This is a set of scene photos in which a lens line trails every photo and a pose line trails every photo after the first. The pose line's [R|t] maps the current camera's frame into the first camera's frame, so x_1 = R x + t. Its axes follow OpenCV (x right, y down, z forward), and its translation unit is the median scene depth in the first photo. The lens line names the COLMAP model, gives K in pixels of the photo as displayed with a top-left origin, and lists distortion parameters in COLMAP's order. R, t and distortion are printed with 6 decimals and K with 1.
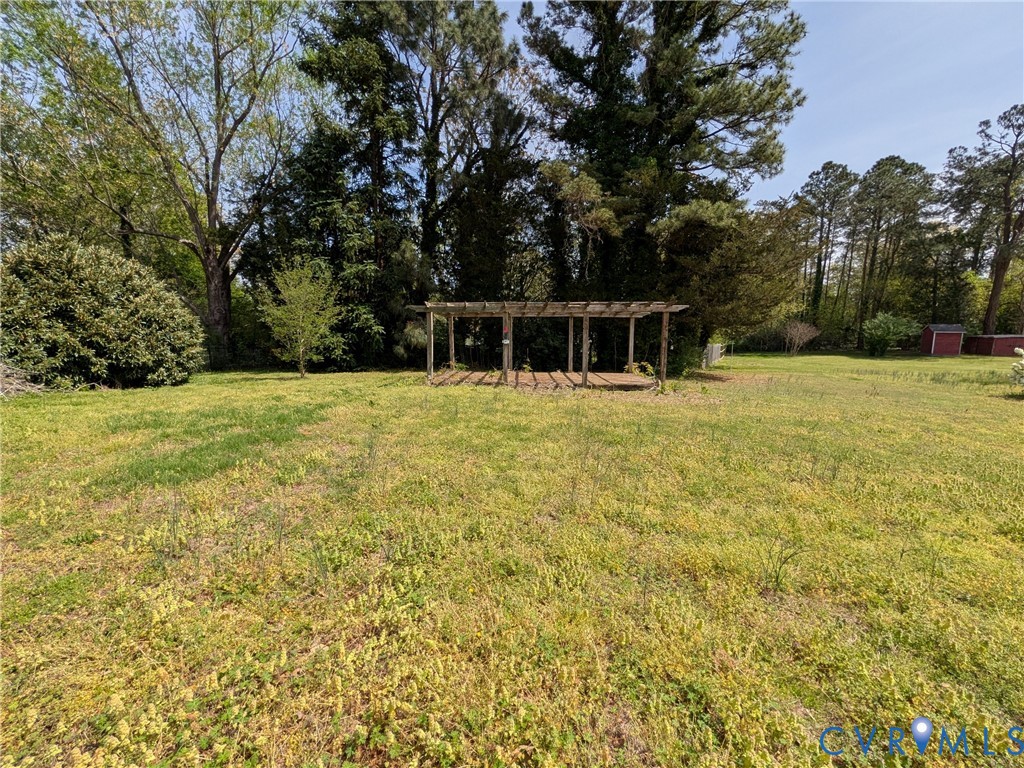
lens RADIAL K [[394.9, 0, 508.1], [0, 394.9, 387.5], [0, 0, 1]] dist [0.000718, 0.000067]
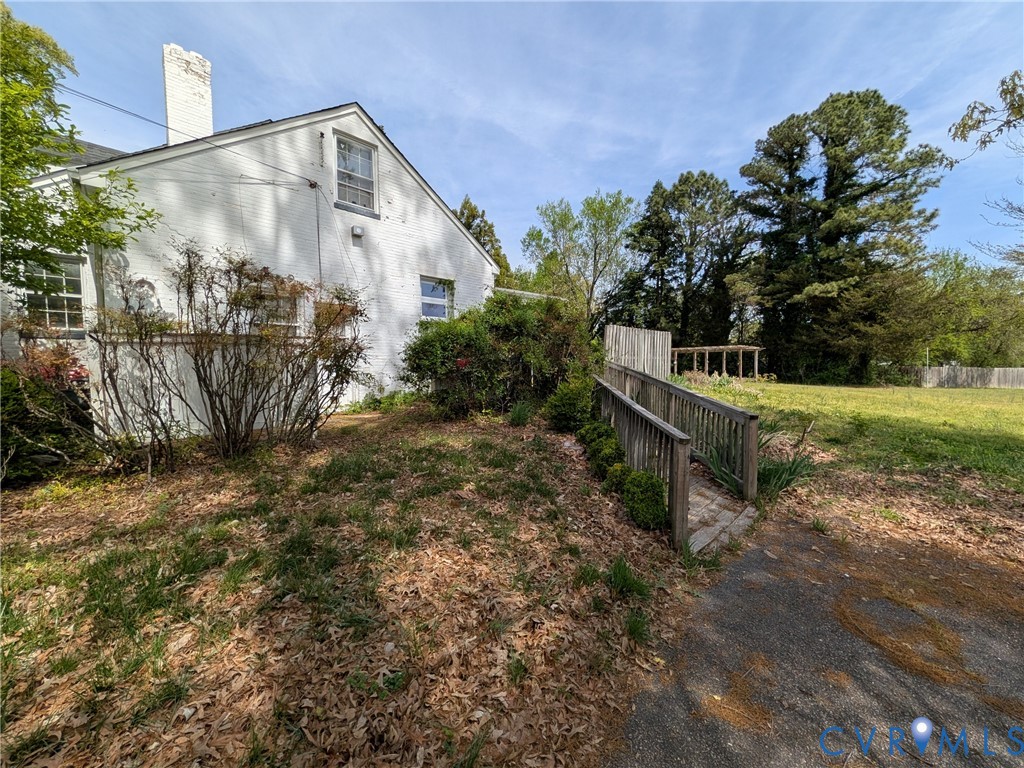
lens RADIAL K [[394.9, 0, 505.9], [0, 394.9, 387.6], [0, 0, 1]] dist [0.000718, 0.000067]
pose [[0.680455, 0.027008, -0.732292, 0.636904], [-0.087167, 0.995209, -0.044292, 0.149845], [0.727587, 0.093970, 0.679549, -0.897476]]
